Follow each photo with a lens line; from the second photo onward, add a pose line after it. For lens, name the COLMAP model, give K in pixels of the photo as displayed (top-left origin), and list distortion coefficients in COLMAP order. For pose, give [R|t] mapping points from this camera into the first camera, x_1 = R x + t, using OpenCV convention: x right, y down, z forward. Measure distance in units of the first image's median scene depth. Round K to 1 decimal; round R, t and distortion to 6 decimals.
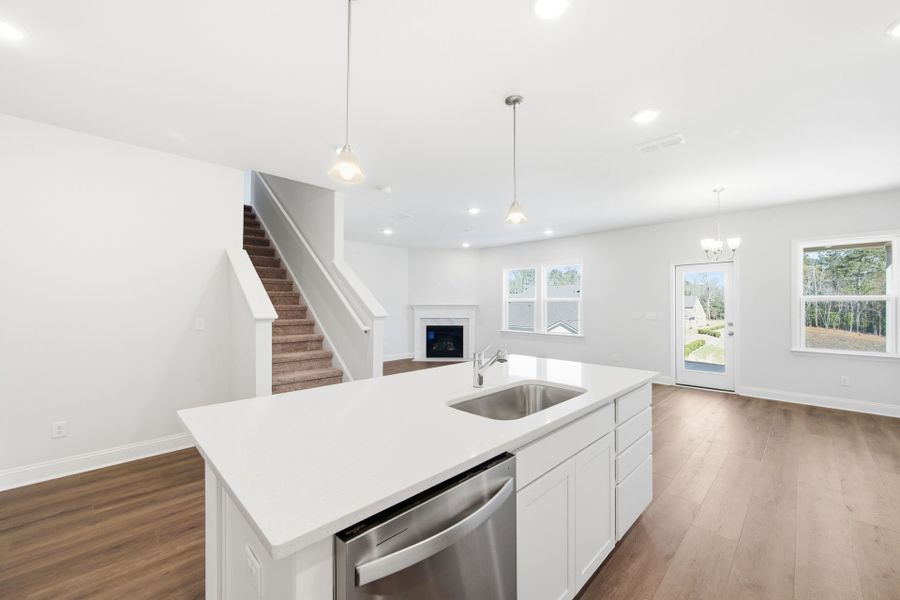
lens RADIAL K [[351.8, 0, 447.9], [0, 351.8, 302.8], [0, 0, 1]] dist [-0.001417, -0.000444]
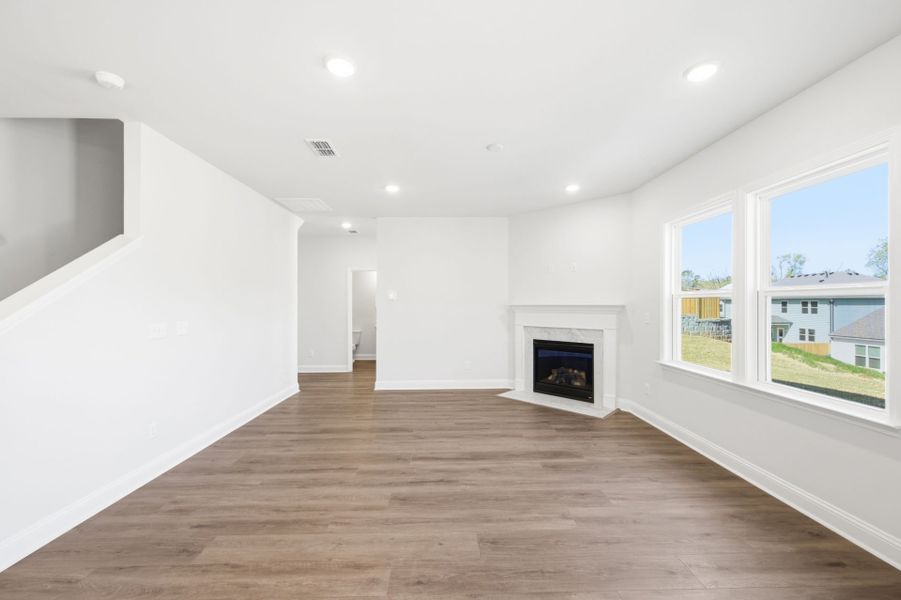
lens RADIAL K [[352.2, 0, 455.6], [0, 352.2, 306.4], [0, 0, 1]] dist [-0.001417, -0.000444]
pose [[0.730295, -0.000970, -0.683131, 0.256067], [0.009099, 0.999924, 0.008307, 0.001911], [0.683071, -0.012283, 0.730249, 0.468474]]
